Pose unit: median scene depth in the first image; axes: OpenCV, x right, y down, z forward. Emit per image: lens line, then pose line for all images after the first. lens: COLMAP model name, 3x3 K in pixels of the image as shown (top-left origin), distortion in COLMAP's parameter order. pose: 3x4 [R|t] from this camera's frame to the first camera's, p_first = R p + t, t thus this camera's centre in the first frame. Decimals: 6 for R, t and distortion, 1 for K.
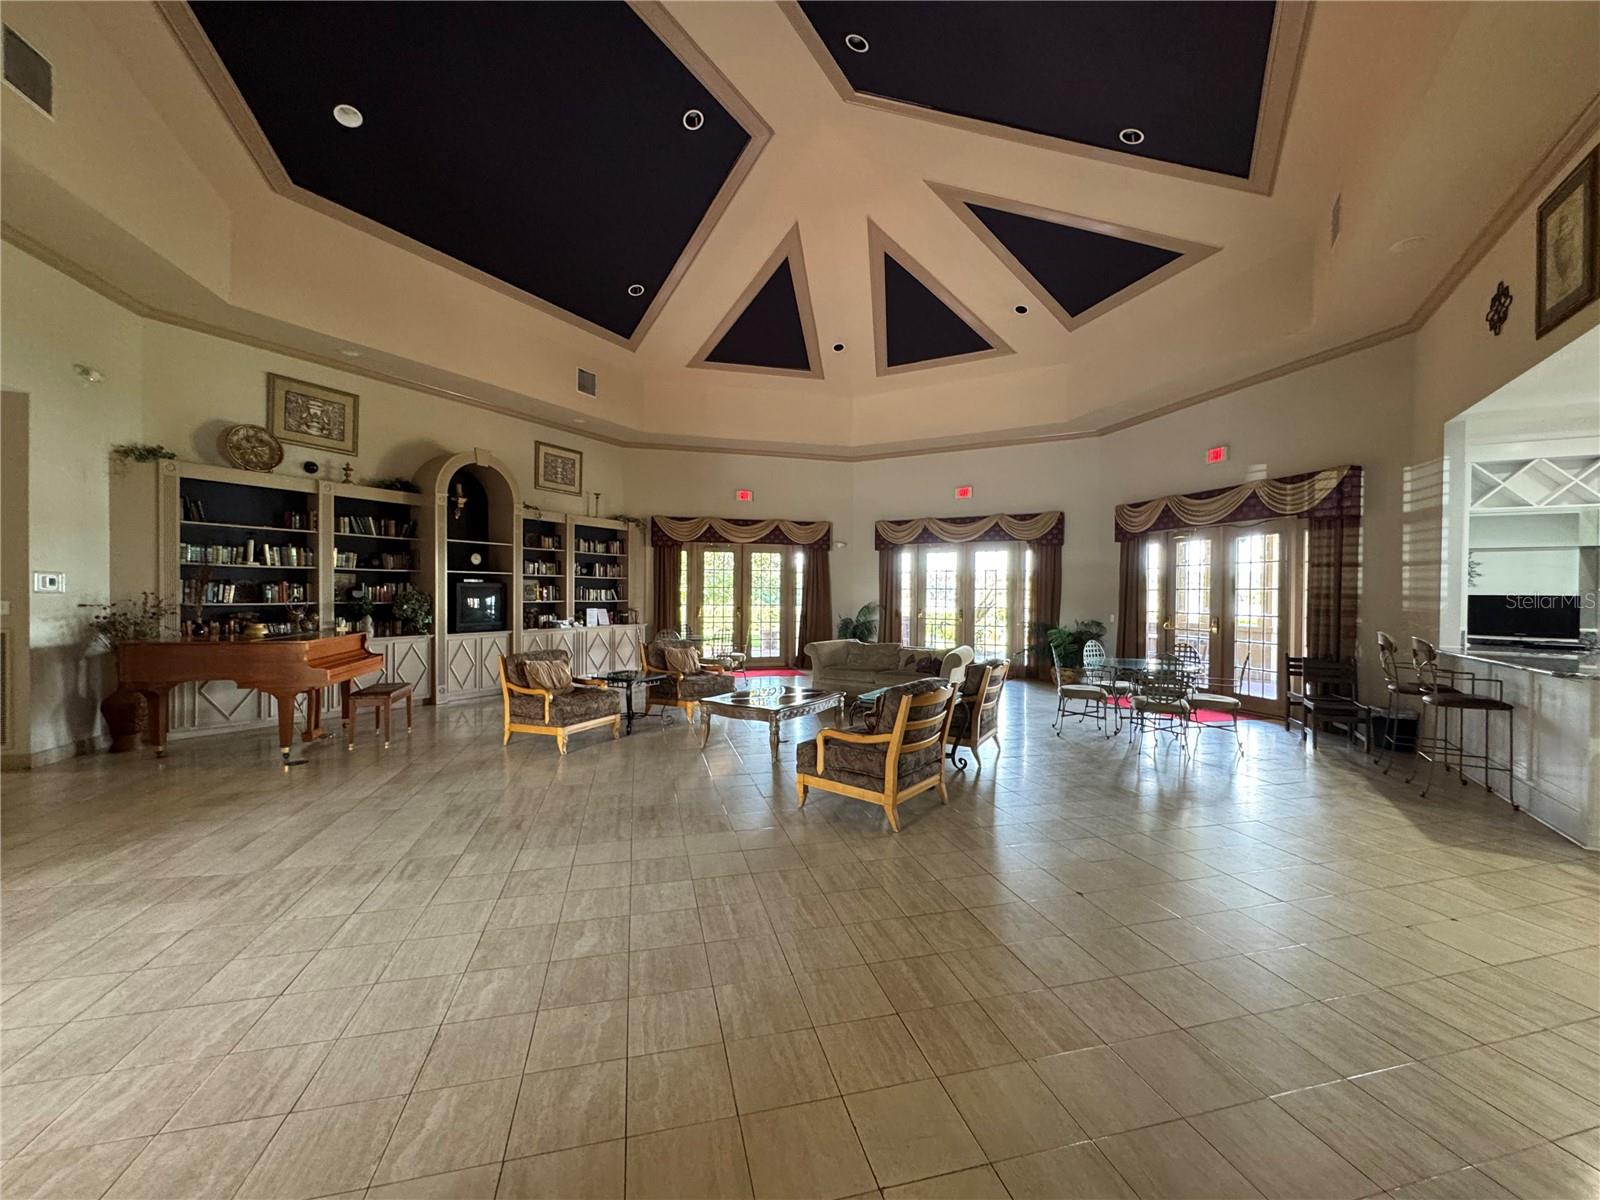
lens RADIAL K [[652.3, 0, 800.0], [0, 652.3, 600.0], [0, 0, 1]] dist [0.000797, 0.000126]
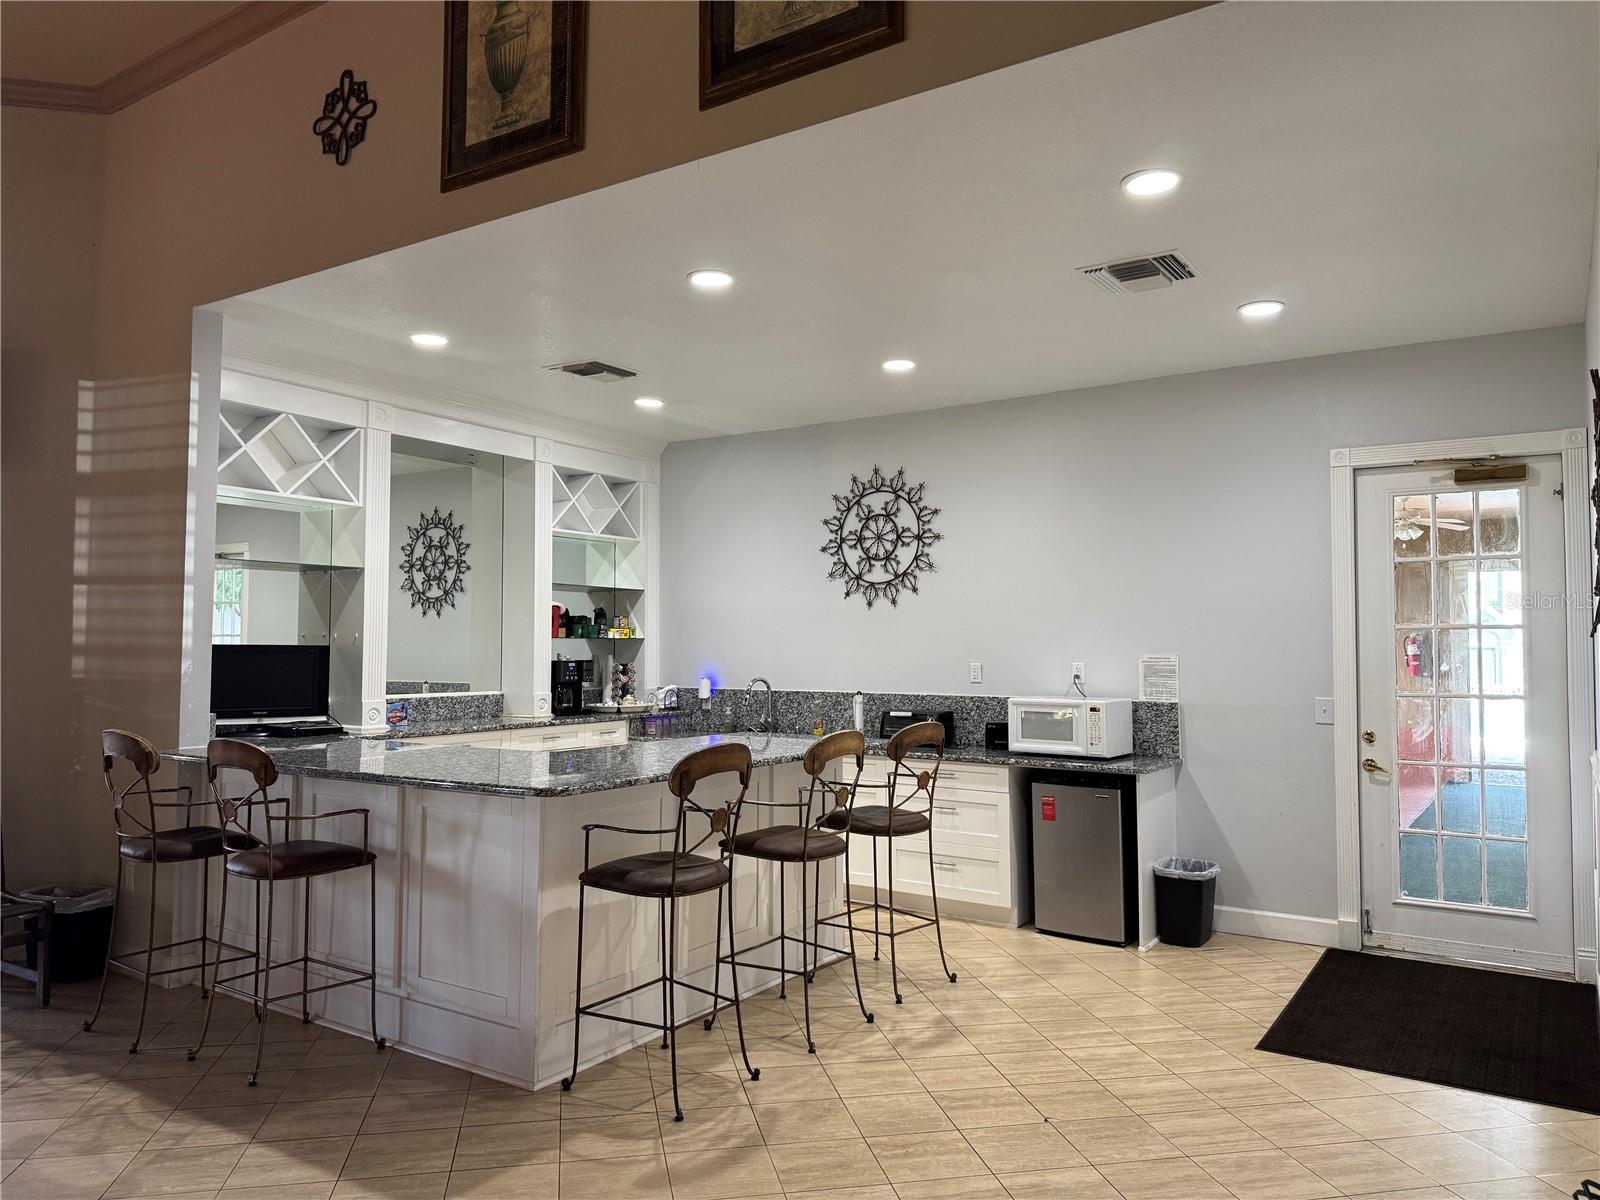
lens RADIAL K [[1127.3, 0, 800.0], [0, 1127.3, 600.0], [0, 0, 1]] dist [0.009839, 0.002215]
pose [[0.056481, 0.034707, 0.997800, 0.139524], [0.004820, 0.999374, -0.035035, -0.009391], [-0.998392, 0.006788, 0.056278, 0.473349]]
